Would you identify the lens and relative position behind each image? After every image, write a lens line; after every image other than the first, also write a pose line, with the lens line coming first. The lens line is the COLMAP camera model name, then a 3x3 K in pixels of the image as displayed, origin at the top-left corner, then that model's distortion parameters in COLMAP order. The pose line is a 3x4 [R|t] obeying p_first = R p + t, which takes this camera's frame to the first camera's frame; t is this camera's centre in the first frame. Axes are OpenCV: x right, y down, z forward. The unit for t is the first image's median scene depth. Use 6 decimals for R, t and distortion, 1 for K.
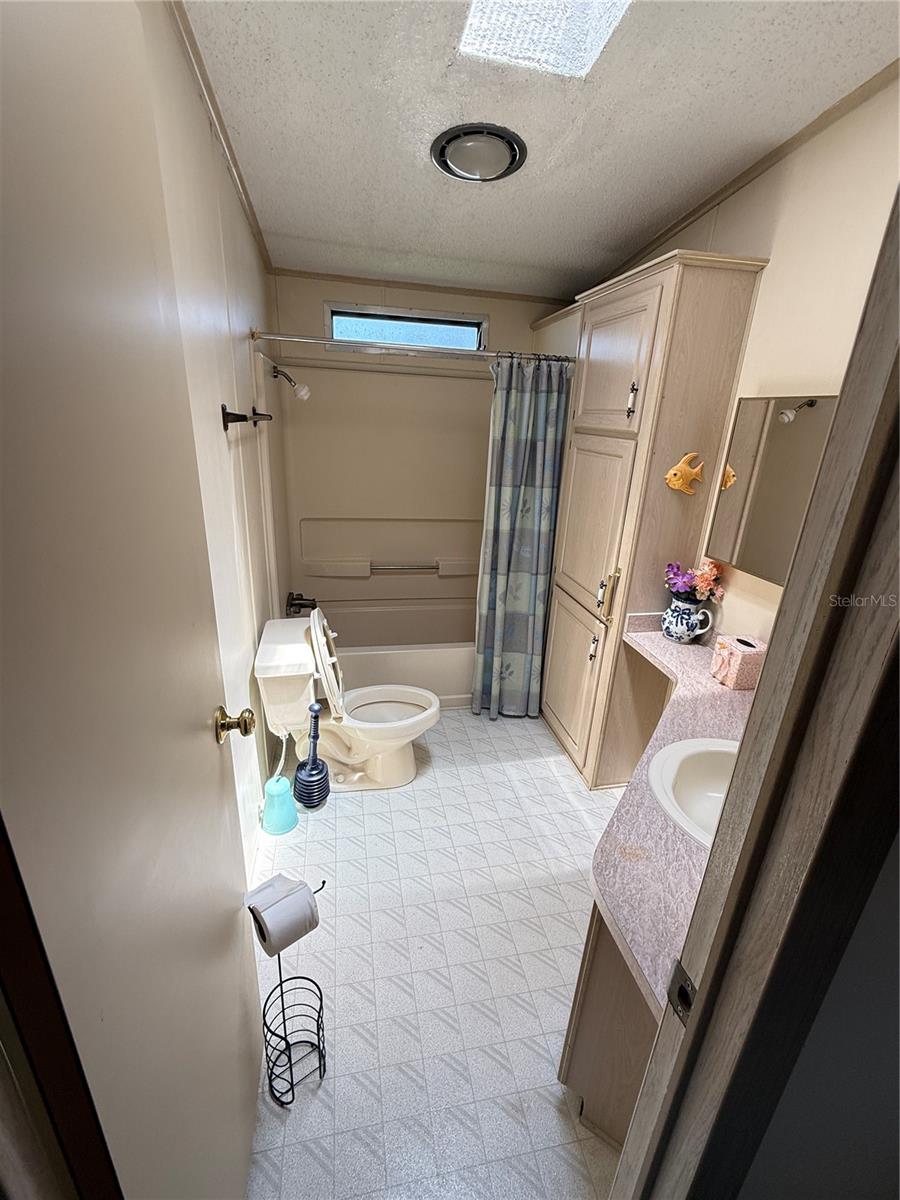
lens RADIAL K [[509.5, 0, 448.6], [0, 509.5, 600.2], [0, 0, 1]] dist [0.001180, 0.000799]
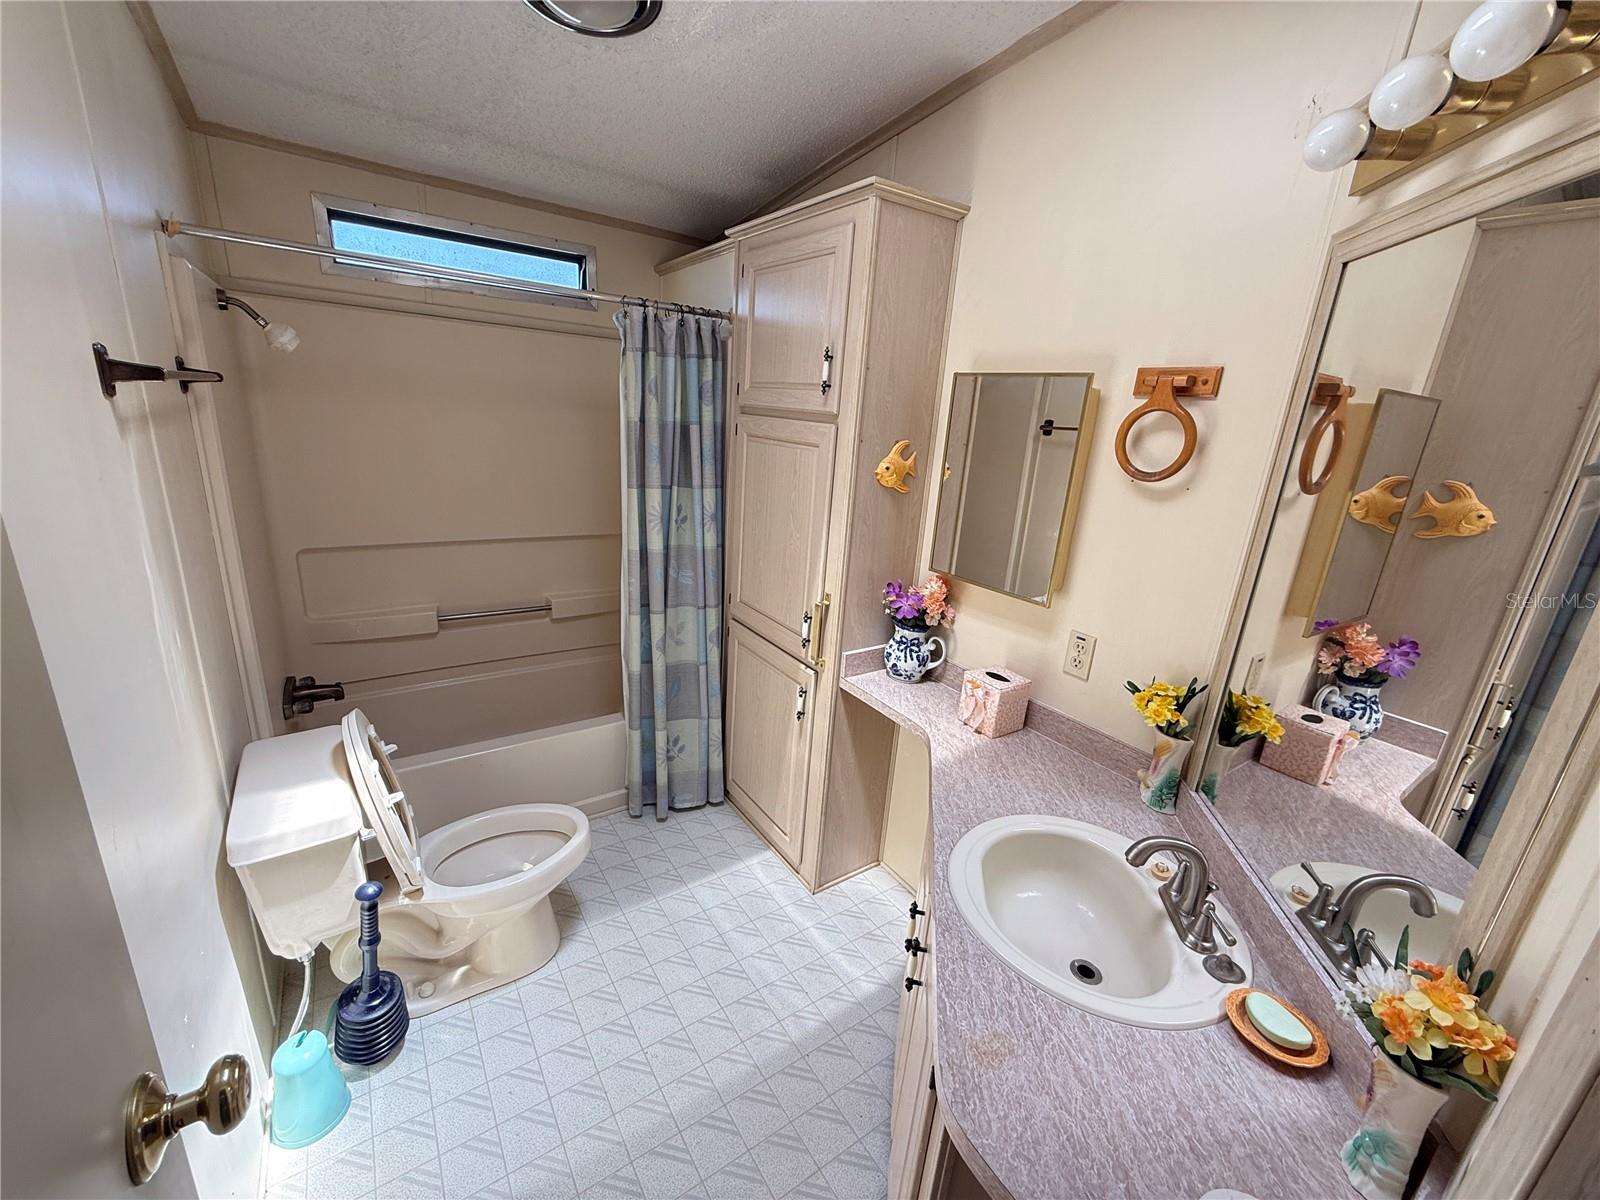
lens RADIAL K [[638.0, 0, 795.7], [0, 638.0, 599.0], [0, 0, 1]] dist [0.001174, 0.000201]
pose [[0.922956, -0.093721, 0.373321, -0.054861], [0.107145, 0.994125, -0.015321, -0.042828], [-0.369692, 0.054140, 0.927576, 0.142112]]
